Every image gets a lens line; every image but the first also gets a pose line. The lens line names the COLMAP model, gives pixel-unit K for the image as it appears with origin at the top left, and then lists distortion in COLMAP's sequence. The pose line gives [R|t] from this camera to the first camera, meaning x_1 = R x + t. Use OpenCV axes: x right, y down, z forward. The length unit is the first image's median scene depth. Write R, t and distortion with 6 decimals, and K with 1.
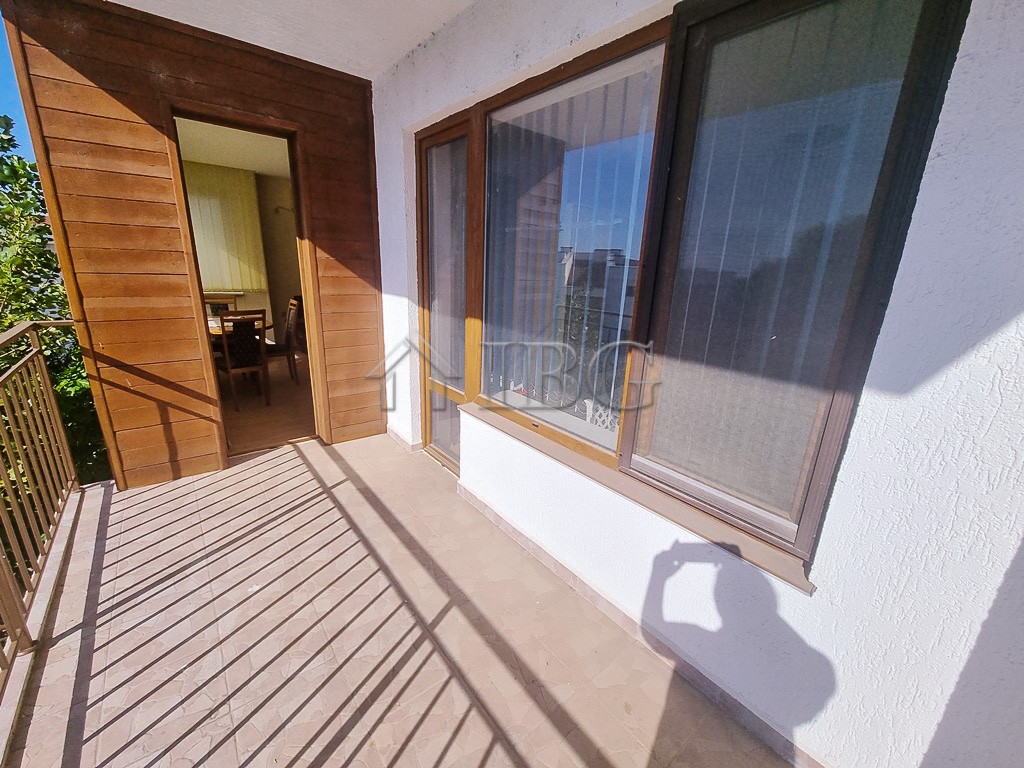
lens RADIAL K [[414.9, 0, 511.6], [0, 414.9, 382.3], [0, 0, 1]] dist [0.005226, -0.003642]
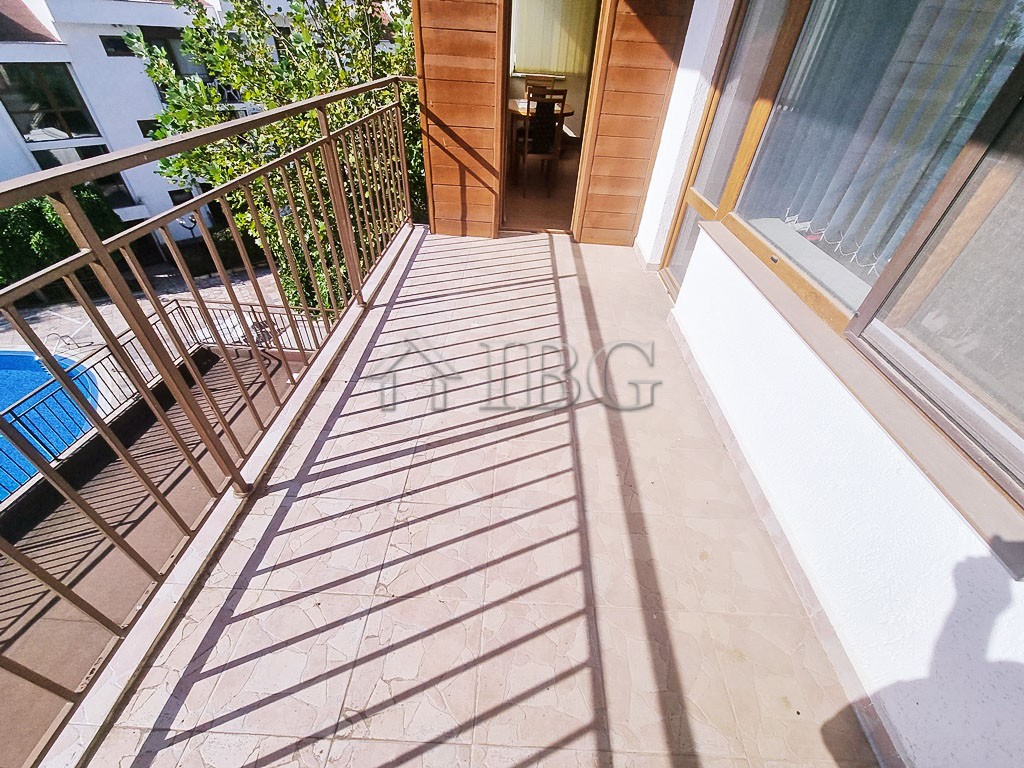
lens RADIAL K [[414.9, 0, 515.7], [0, 414.9, 384.9], [0, 0, 1]] dist [0.005226, -0.003642]
pose [[0.758497, 0.418773, -0.499311, 0.138631], [-0.201955, 0.879525, 0.430872, 0.056093], [0.619594, -0.225977, 0.751690, 0.047085]]
